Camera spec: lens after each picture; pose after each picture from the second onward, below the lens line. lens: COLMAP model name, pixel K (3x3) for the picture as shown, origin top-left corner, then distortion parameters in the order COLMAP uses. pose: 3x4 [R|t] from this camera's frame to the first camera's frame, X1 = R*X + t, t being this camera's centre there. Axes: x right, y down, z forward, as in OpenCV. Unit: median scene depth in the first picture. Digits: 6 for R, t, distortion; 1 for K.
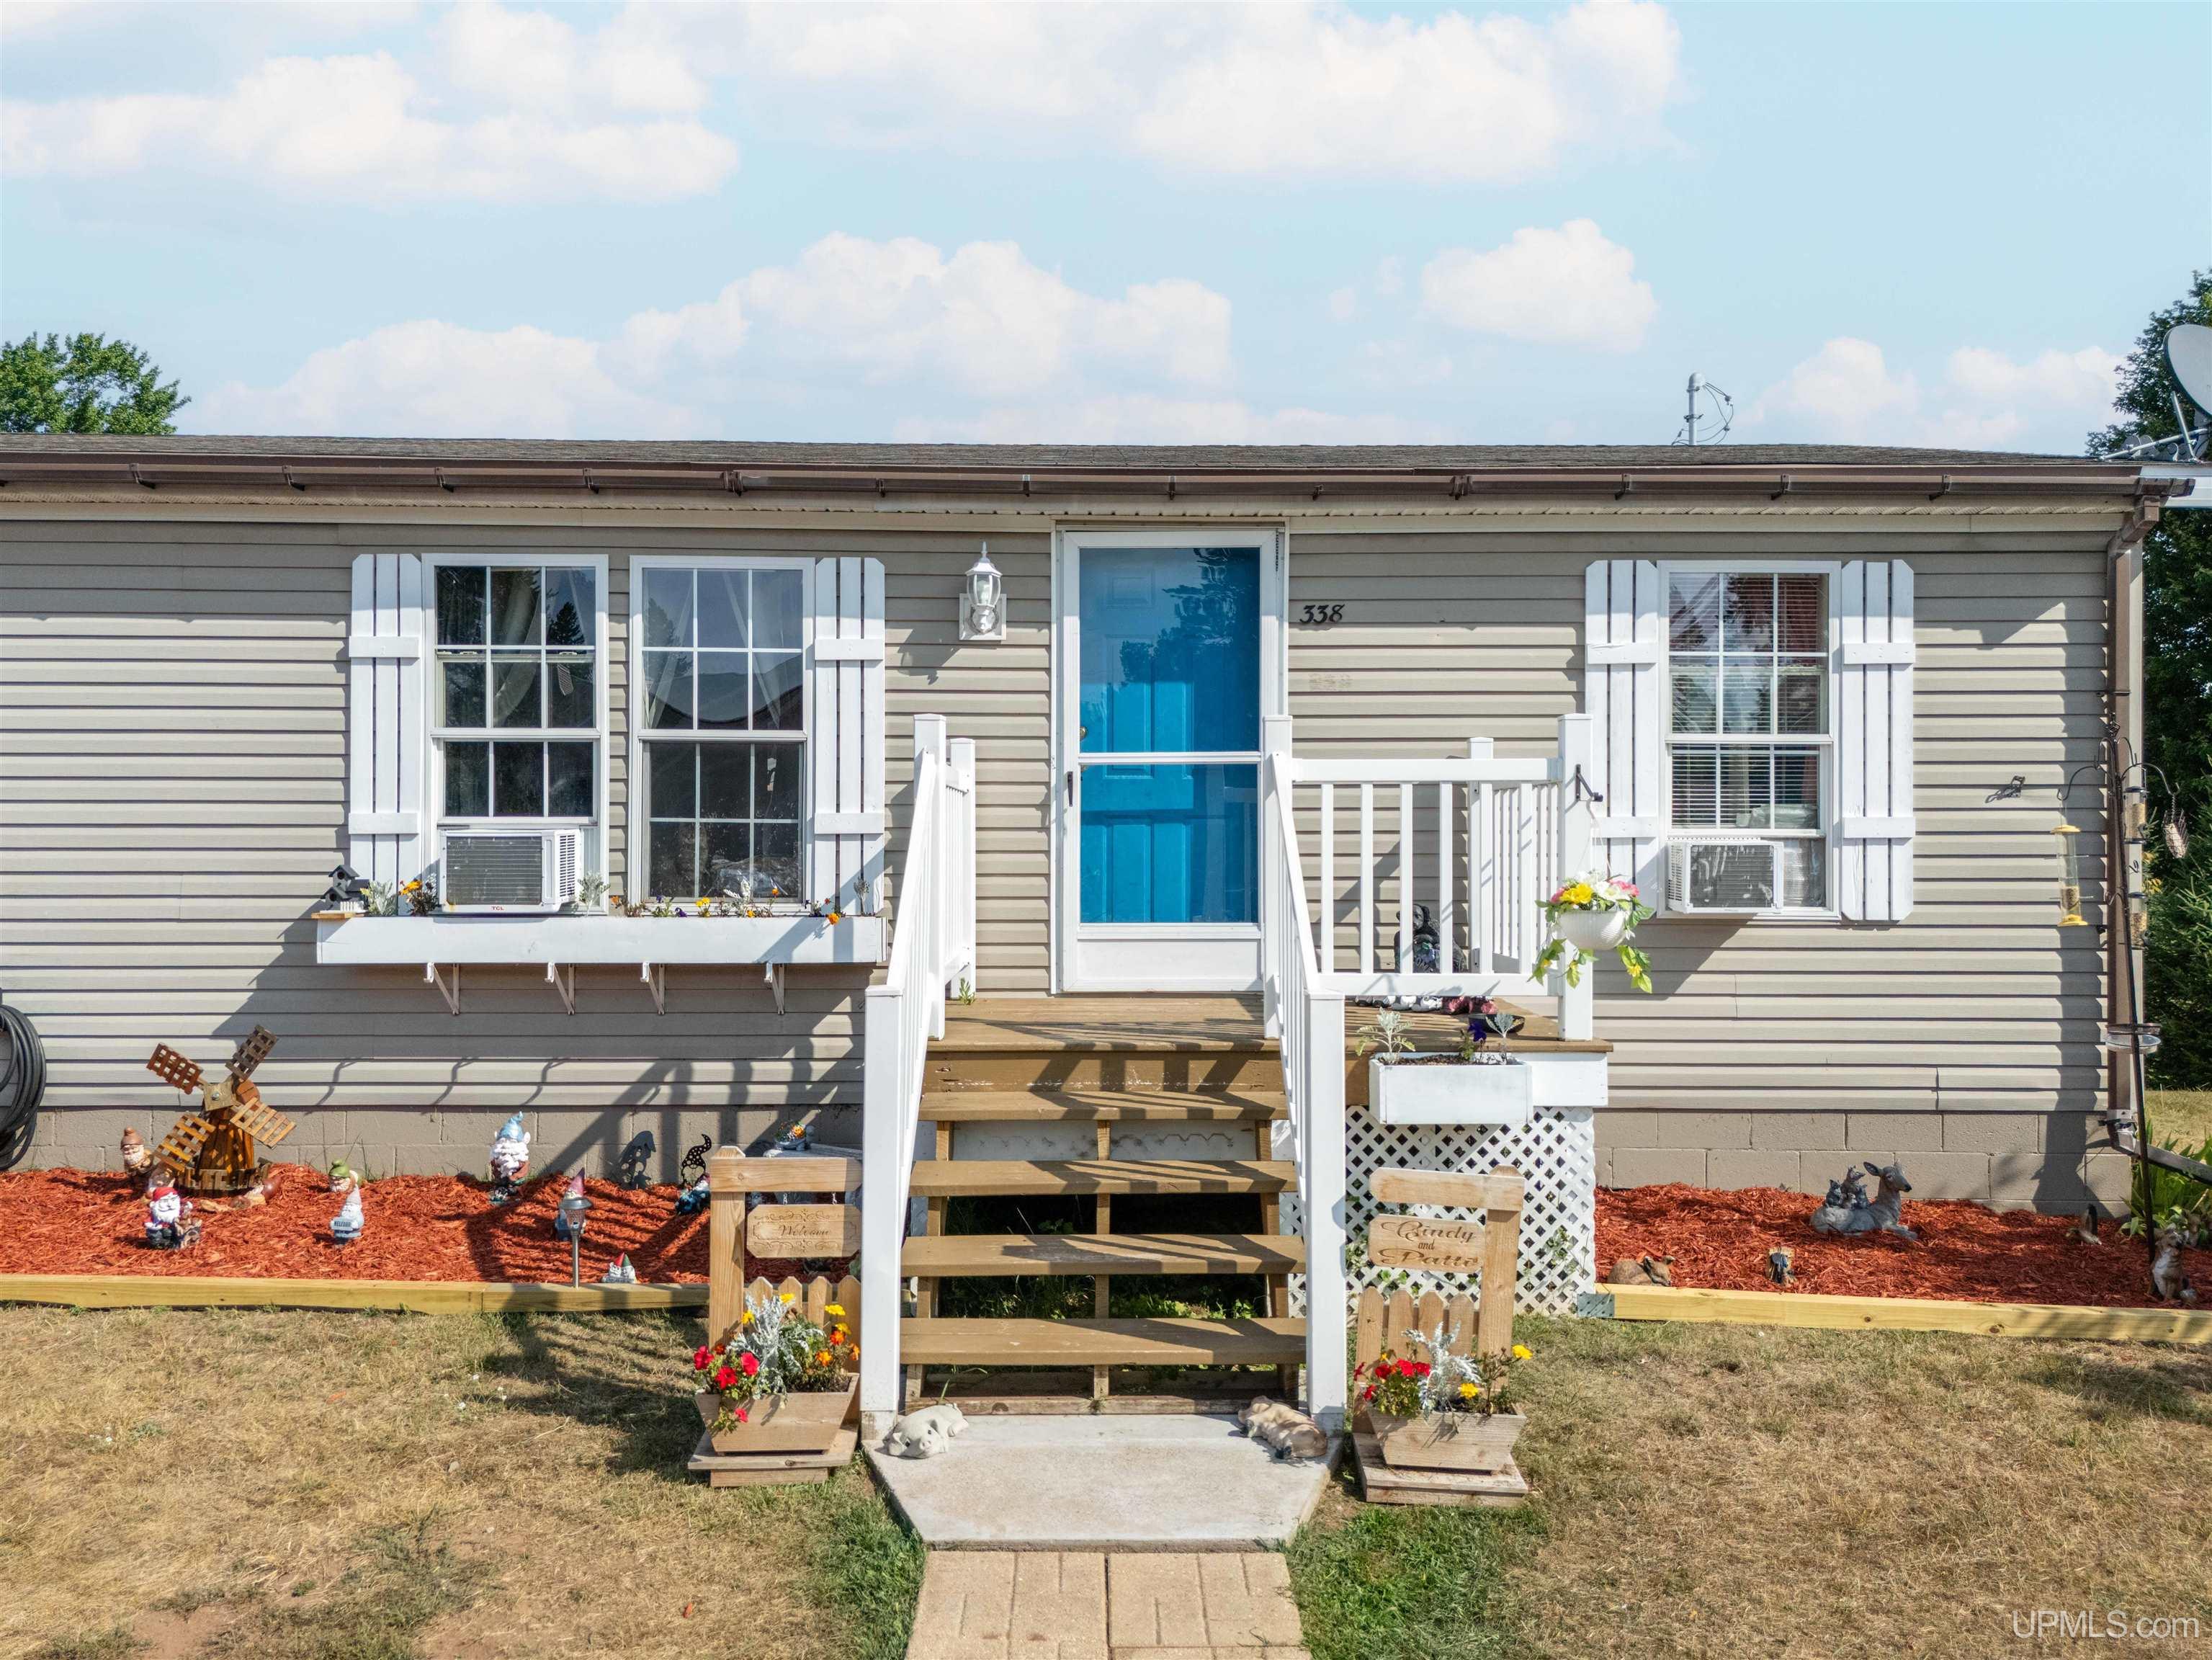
lens RADIAL K [[1617.3, 0, 1111.3], [0, 1617.3, 850.2], [0, 0, 1]] dist [0.043497, -0.001222]
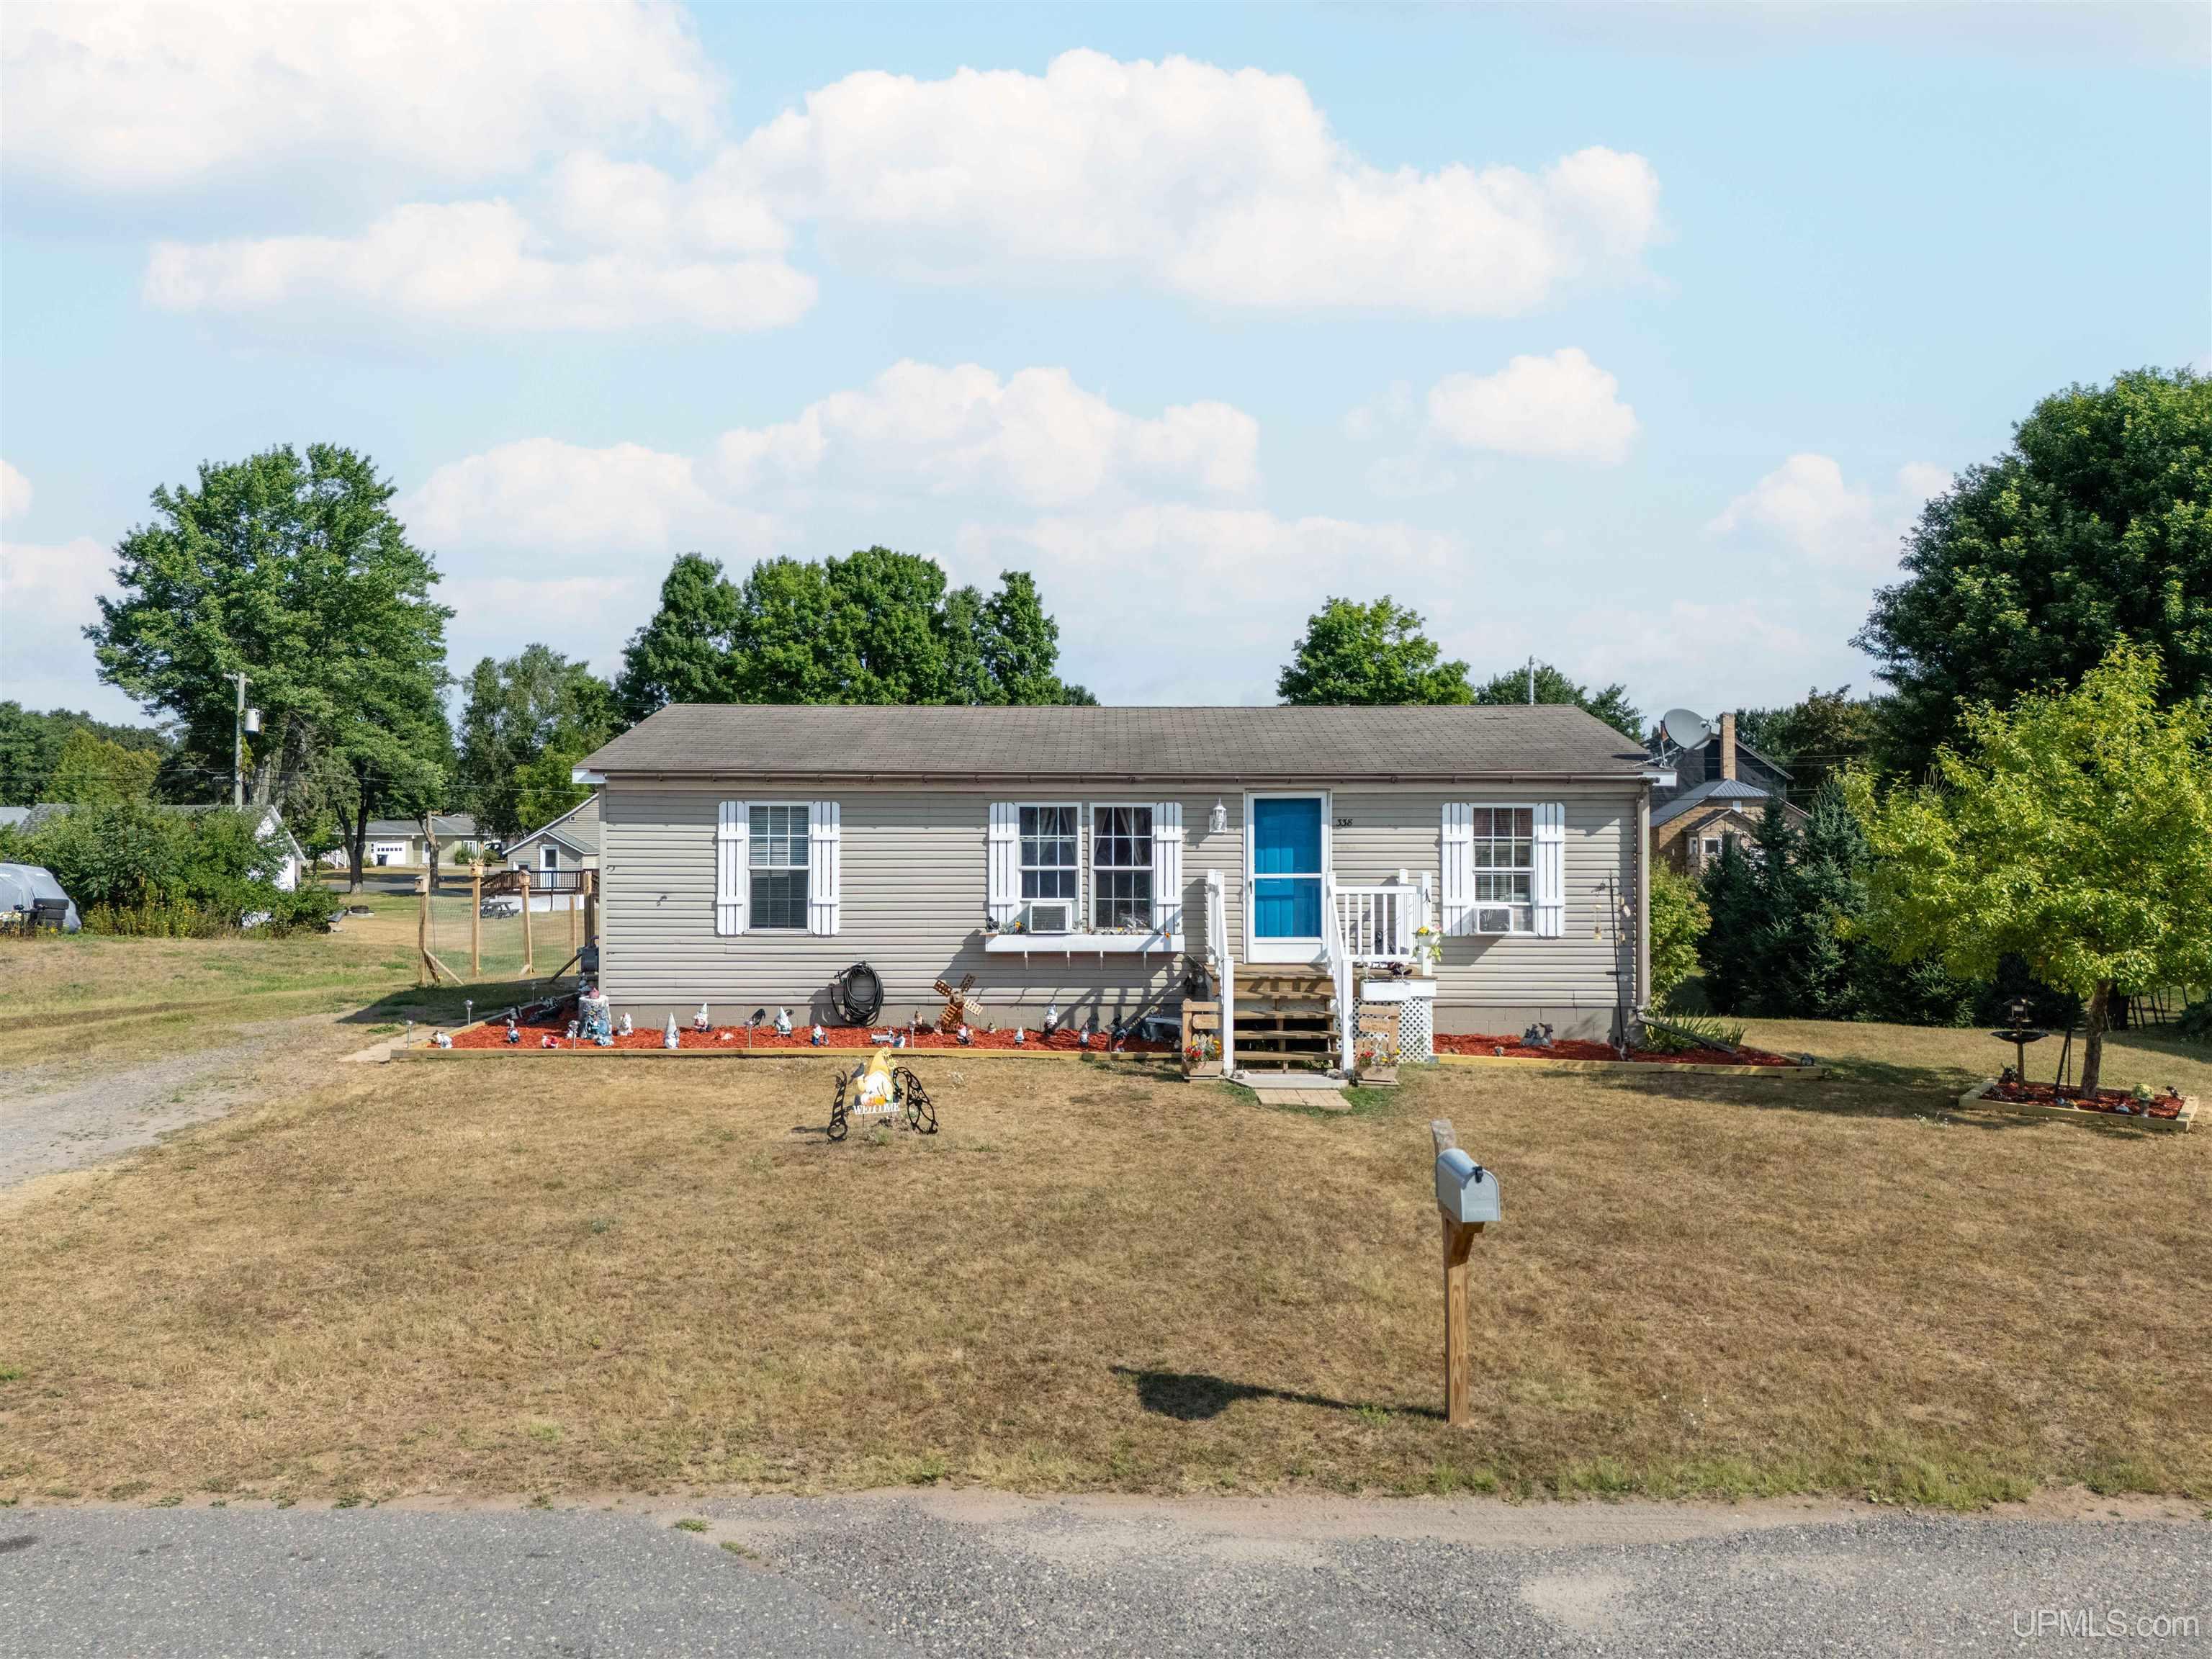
lens RADIAL K [[1625.2, 0, 1106.0], [0, 1625.2, 829.5], [0, 0, 1]] dist [0.099164, -0.102346]
pose [[0.999941, -0.001287, -0.010761, -0.239736], [0.001139, 0.999904, -0.013800, -0.098206], [0.010777, 0.013787, 0.999847, -1.734808]]
